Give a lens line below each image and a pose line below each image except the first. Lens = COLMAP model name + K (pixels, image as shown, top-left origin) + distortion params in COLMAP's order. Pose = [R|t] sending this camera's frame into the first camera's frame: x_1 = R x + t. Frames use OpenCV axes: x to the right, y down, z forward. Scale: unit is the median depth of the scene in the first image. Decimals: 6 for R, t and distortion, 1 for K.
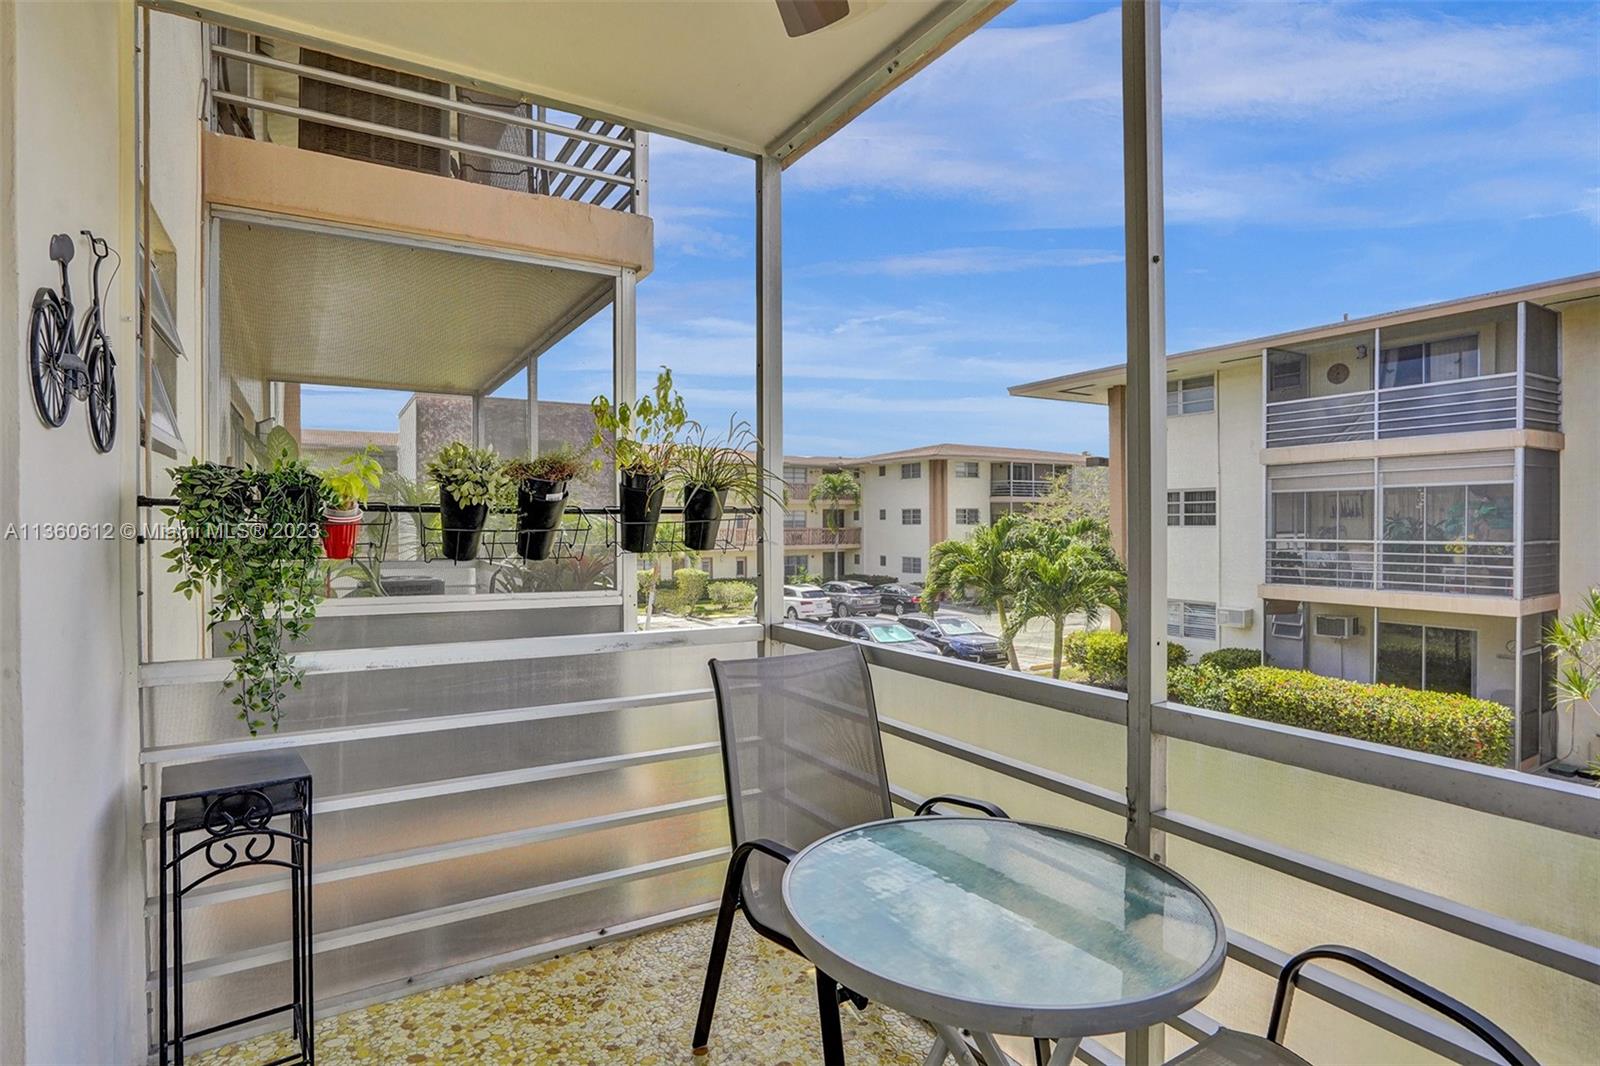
lens RADIAL K [[822.8, 0, 808.4], [0, 822.8, 527.1], [0, 0, 1]] dist [-0.001737, 0.000619]
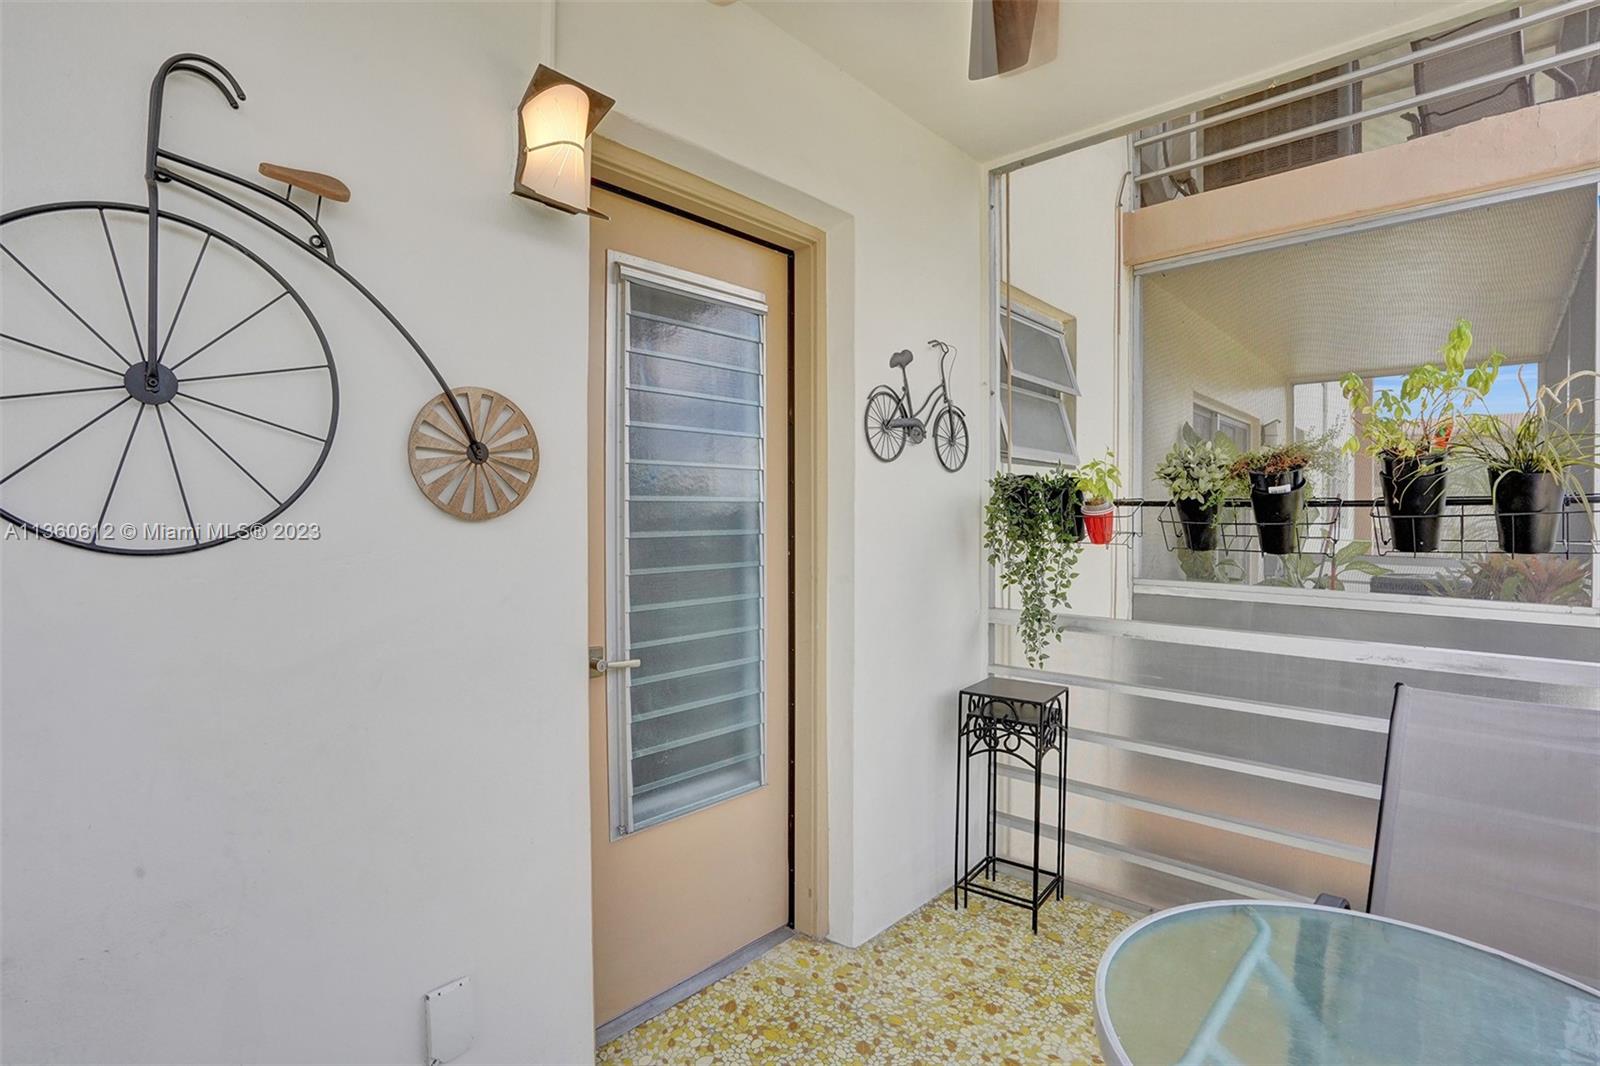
lens RADIAL K [[775.2, 0, 808.9], [0, 775.2, 531.1], [0, 0, 1]] dist [-0.007195, 0.000312]
pose [[0.305931, 0.021748, -0.951805, 0.348067], [-0.003363, 0.999758, 0.021763, -0.004958], [0.952048, -0.003457, 0.305930, 0.180263]]
